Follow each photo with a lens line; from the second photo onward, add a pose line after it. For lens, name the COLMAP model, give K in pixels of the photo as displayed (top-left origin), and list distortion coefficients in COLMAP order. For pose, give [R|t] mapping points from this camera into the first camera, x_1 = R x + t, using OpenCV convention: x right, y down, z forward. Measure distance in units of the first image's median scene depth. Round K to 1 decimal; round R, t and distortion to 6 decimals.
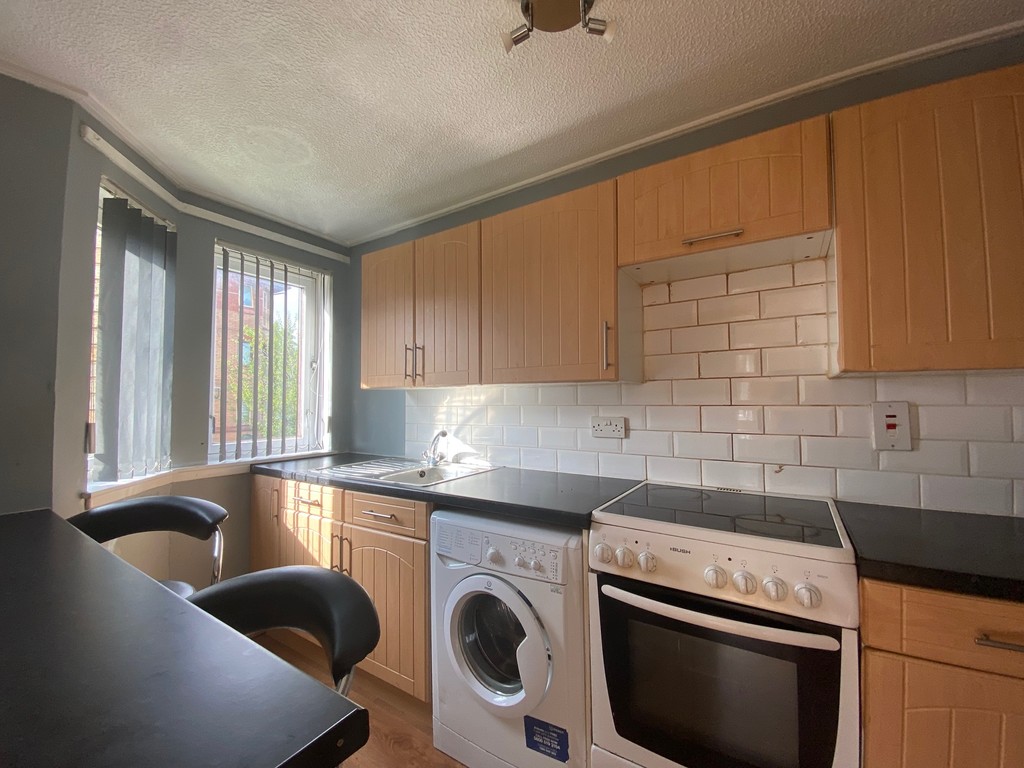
lens RADIAL K [[415.4, 0, 516.0], [0, 415.4, 385.3], [0, 0, 1]] dist [0.061454, -0.030153]
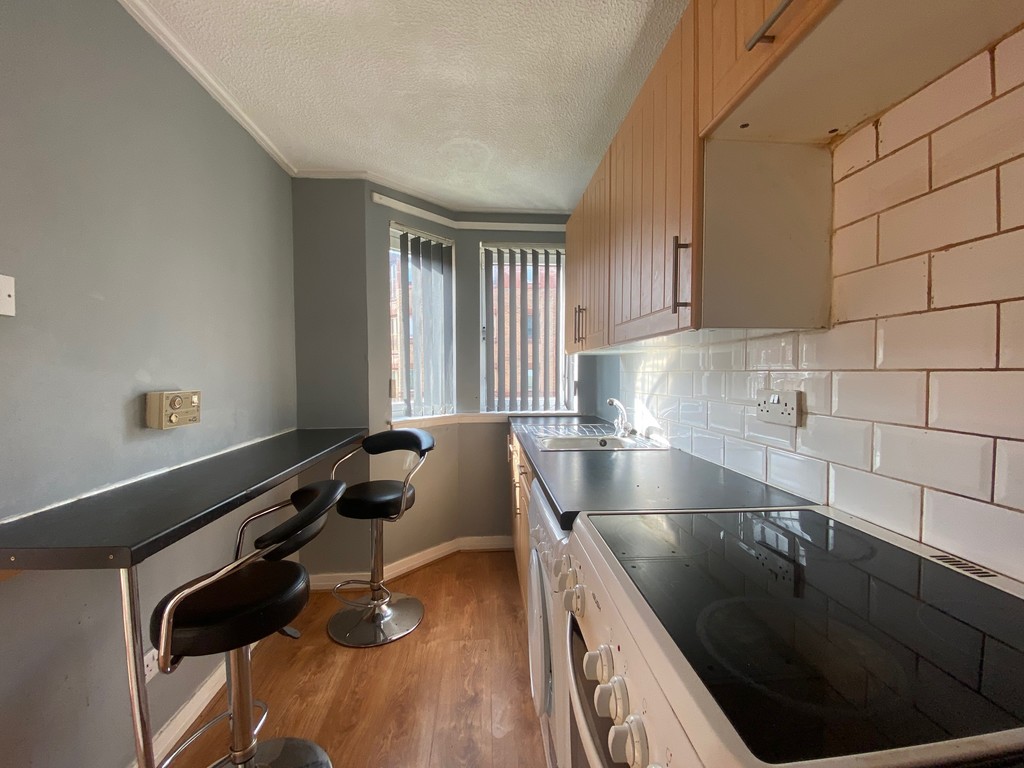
lens RADIAL K [[415.4, 0, 516.0], [0, 415.4, 385.3], [0, 0, 1]] dist [0.061454, -0.030153]
pose [[0.623381, 0.031749, -0.781273, 0.463934], [0.027922, 0.997634, 0.062820, 0.020194], [0.781419, -0.060976, 0.621020, 0.320070]]
